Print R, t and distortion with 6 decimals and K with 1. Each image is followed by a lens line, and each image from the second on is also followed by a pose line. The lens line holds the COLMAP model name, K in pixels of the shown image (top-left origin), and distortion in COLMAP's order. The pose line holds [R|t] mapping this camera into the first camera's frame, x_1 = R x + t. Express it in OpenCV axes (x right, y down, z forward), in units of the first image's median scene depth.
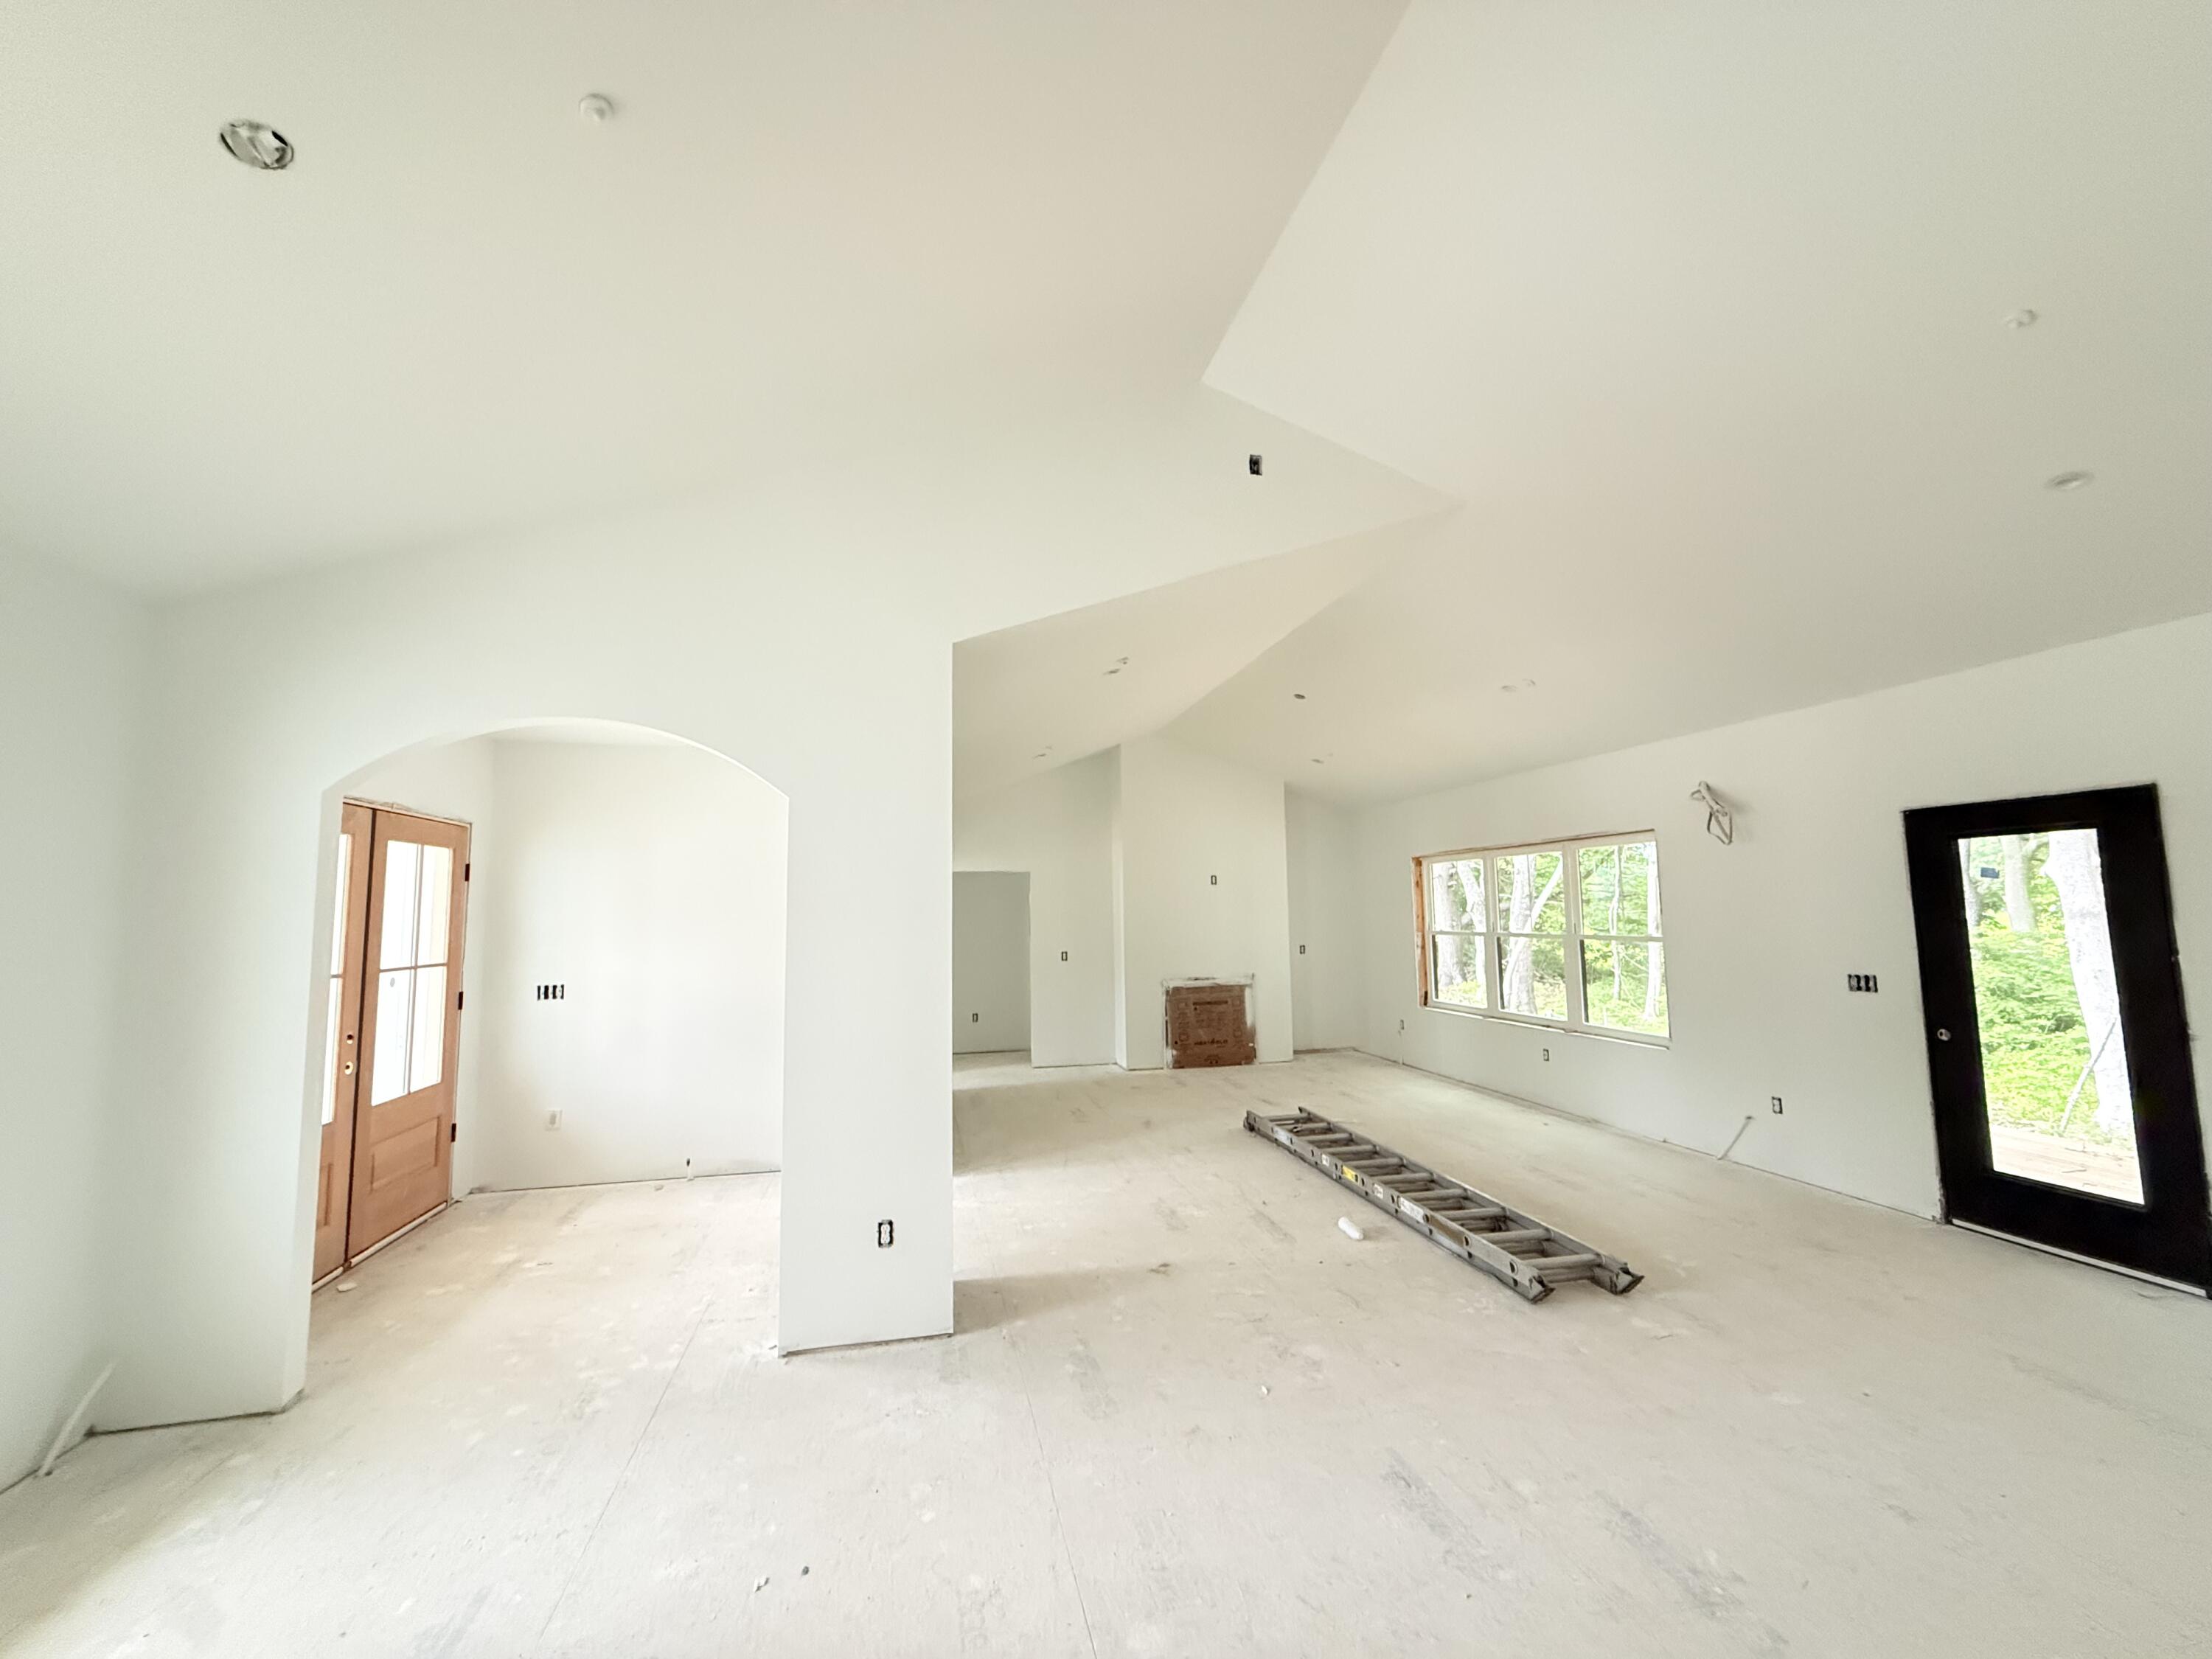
lens RADIAL K [[877.6, 0, 1095.6], [0, 877.6, 830.5], [0, 0, 1]] dist [-0.000719, -0.000085]
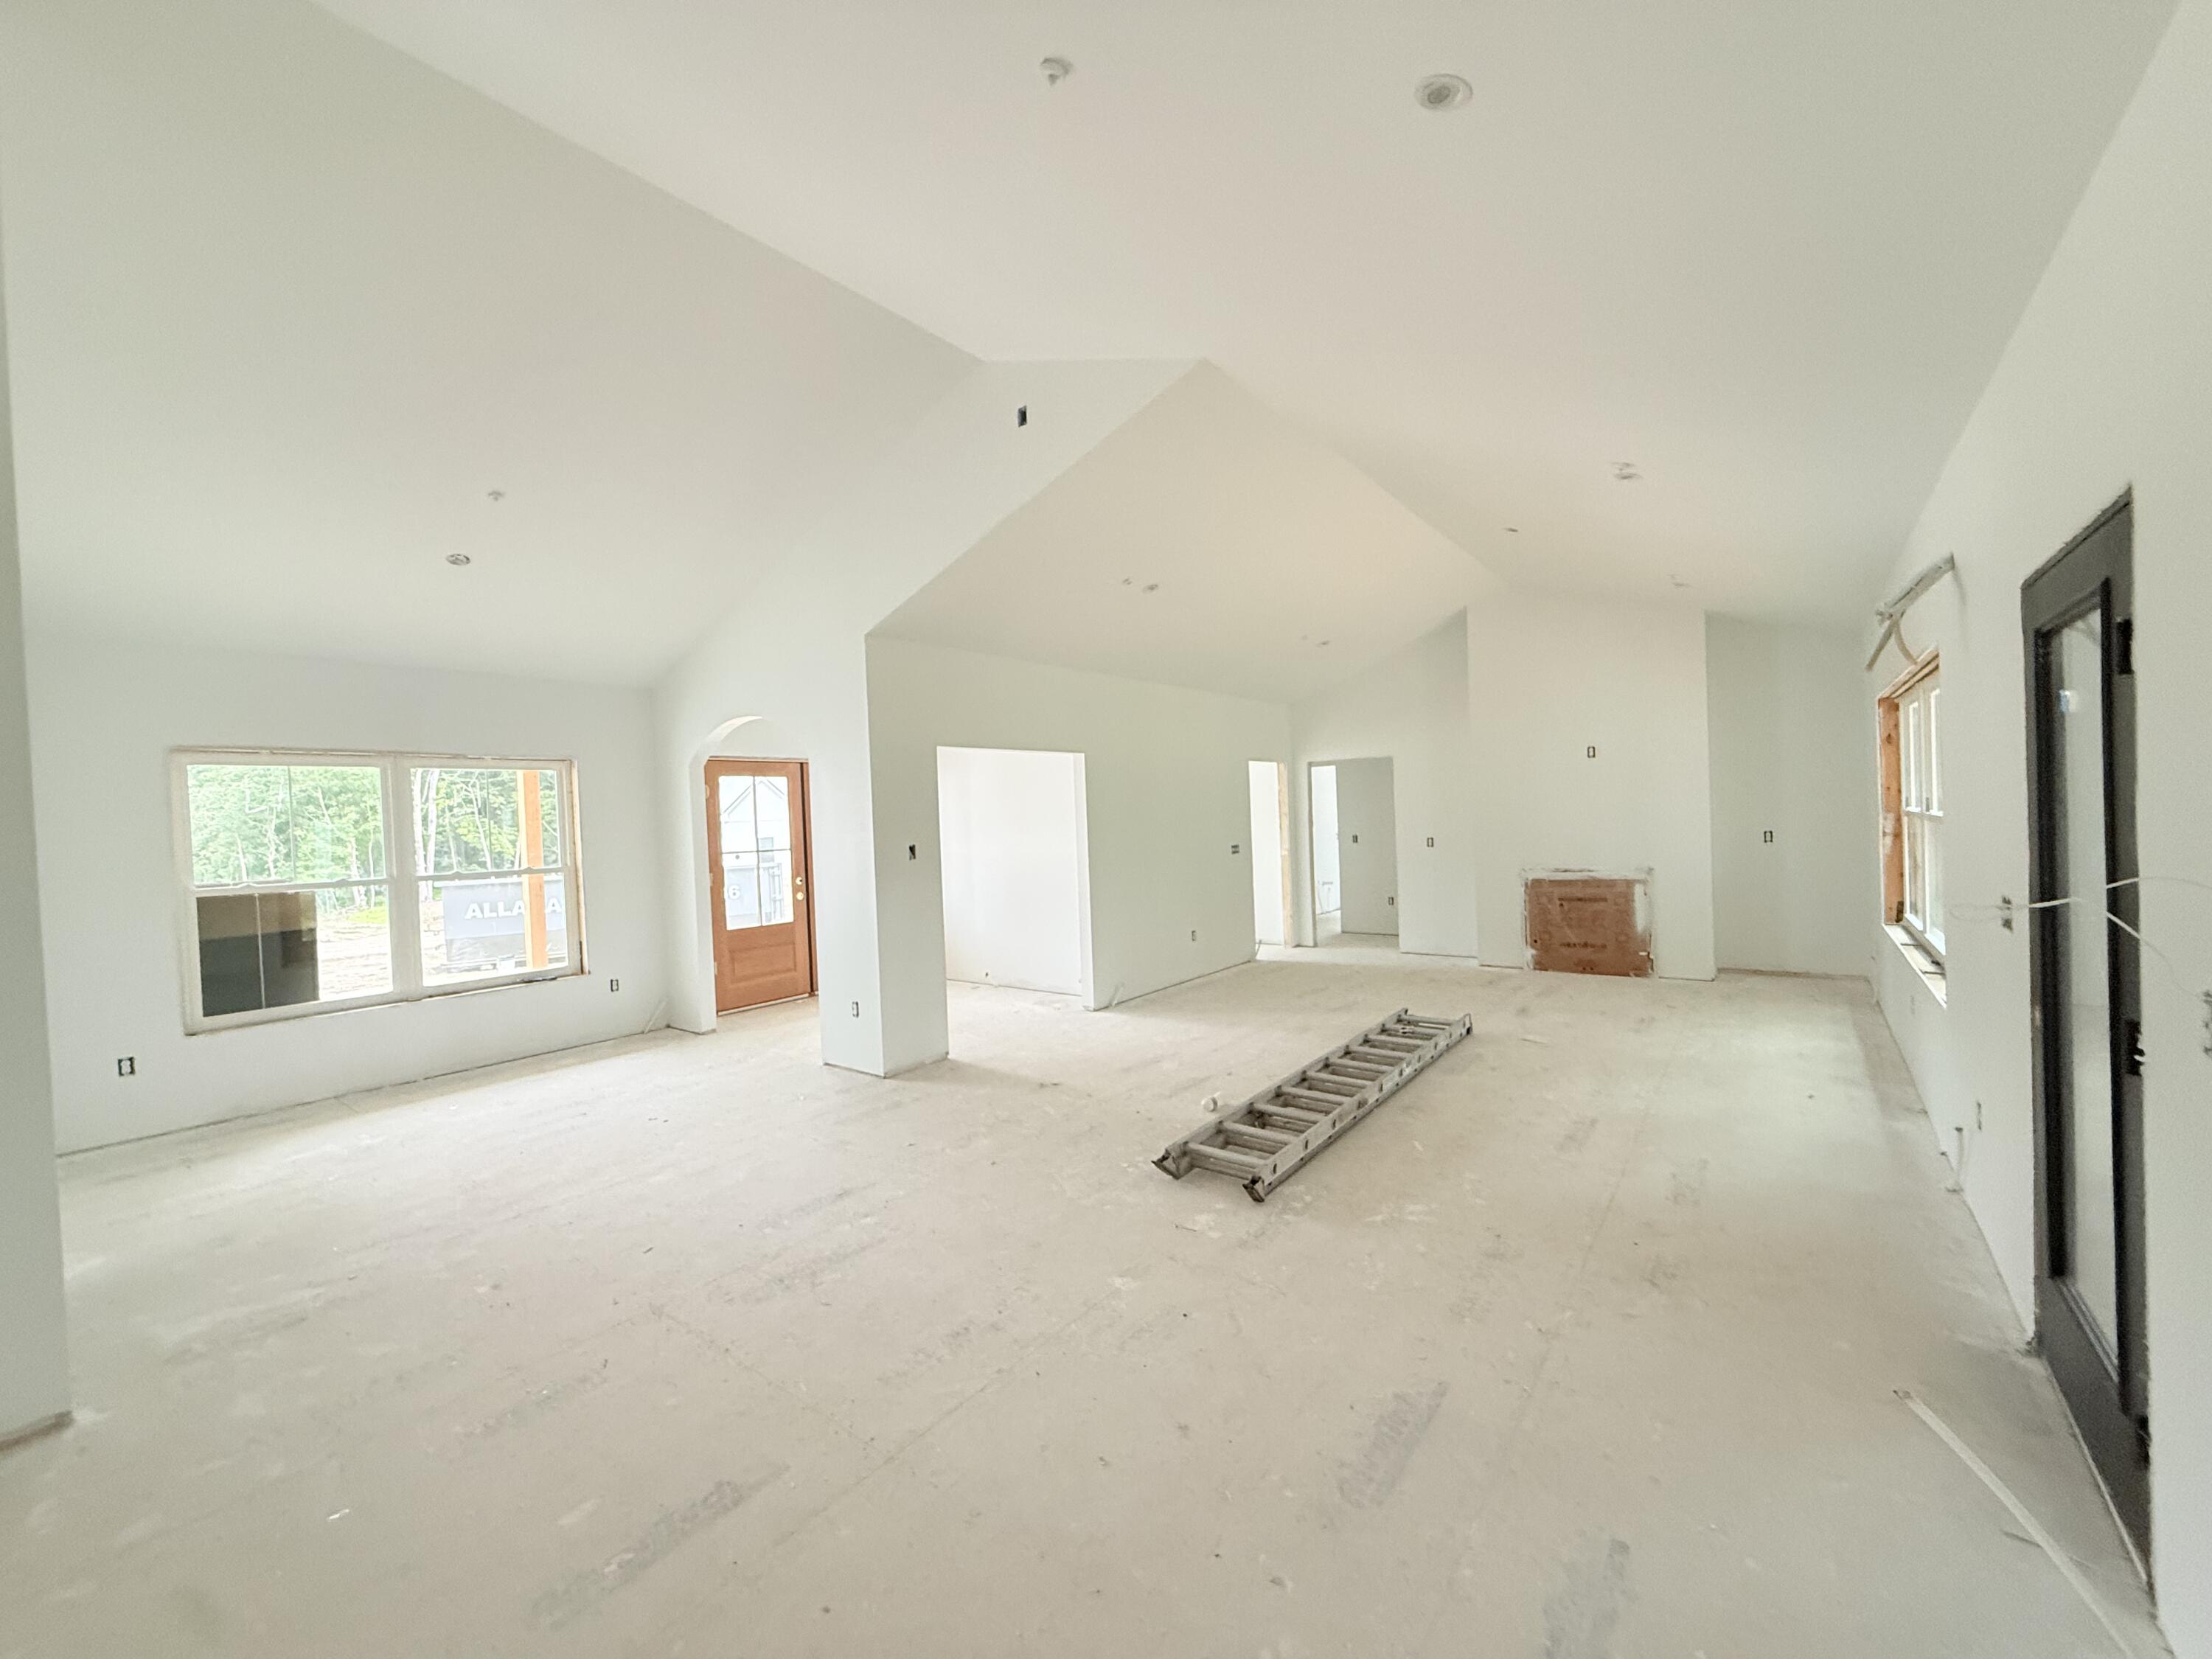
lens RADIAL K [[877.6, 0, 1095.6], [0, 877.6, 830.5], [0, 0, 1]] dist [-0.000719, -0.000085]
pose [[0.641348, 0.000748, -0.767249, 0.480450], [0.103509, 0.990773, 0.087490, 0.009520], [0.760236, -0.135529, 0.635353, 0.122470]]
